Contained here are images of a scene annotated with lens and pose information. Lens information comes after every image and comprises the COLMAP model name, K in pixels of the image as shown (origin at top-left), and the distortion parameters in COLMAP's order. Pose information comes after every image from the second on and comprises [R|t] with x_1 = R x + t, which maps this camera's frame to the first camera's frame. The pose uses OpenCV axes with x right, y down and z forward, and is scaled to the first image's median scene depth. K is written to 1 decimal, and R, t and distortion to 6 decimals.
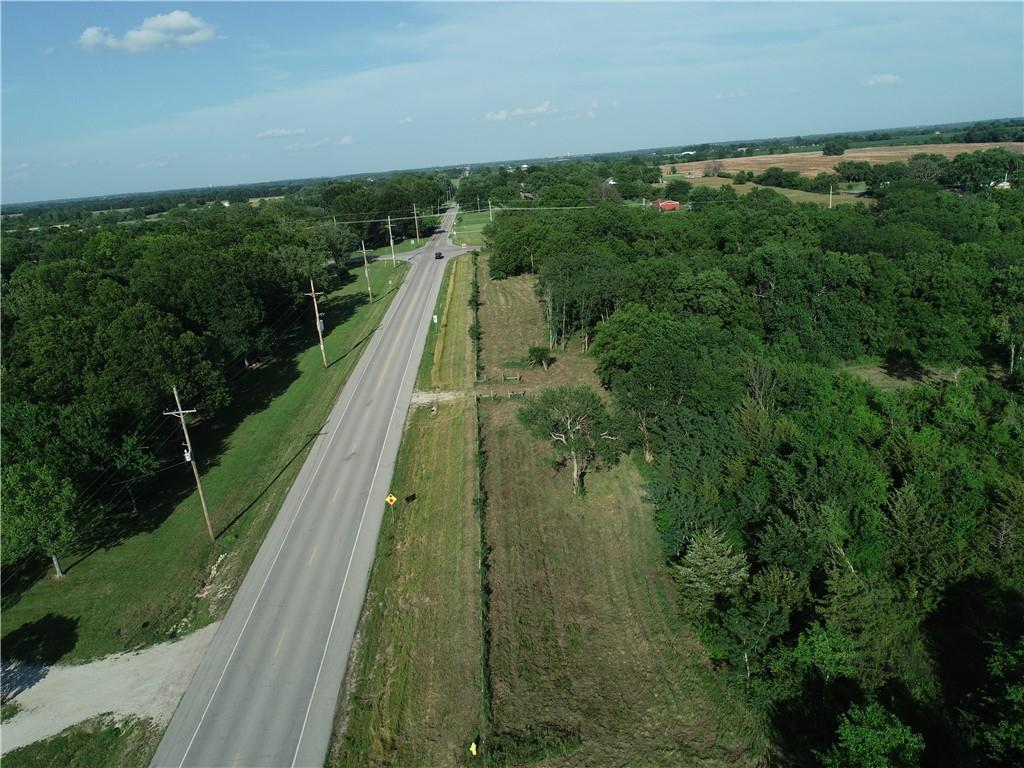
lens RADIAL K [[781.5, 0, 512.0], [0, 781.5, 384.0], [0, 0, 1]] dist [-0.001915, -0.000761]
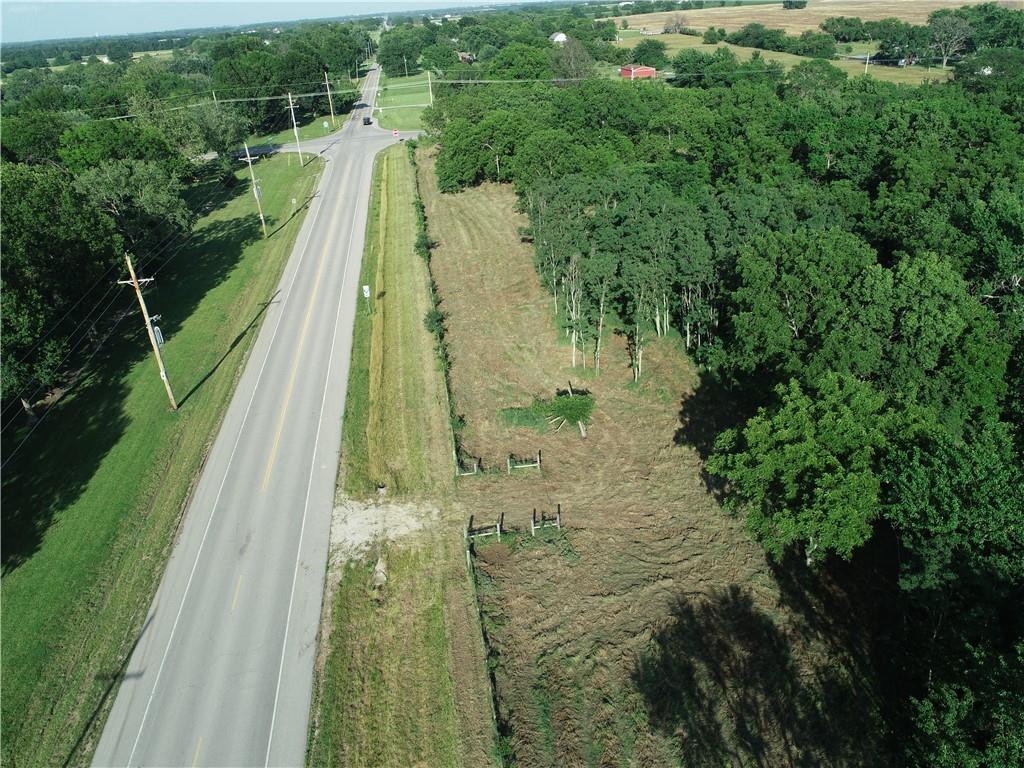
lens RADIAL K [[781.5, 0, 512.0], [0, 781.5, 384.0], [0, 0, 1]] dist [-0.001915, -0.000761]
pose [[0.995718, -0.028503, 0.087934, -0.027750], [0.013390, 0.985715, 0.167888, -0.076866], [-0.091463, -0.165992, 0.981876, 0.257971]]
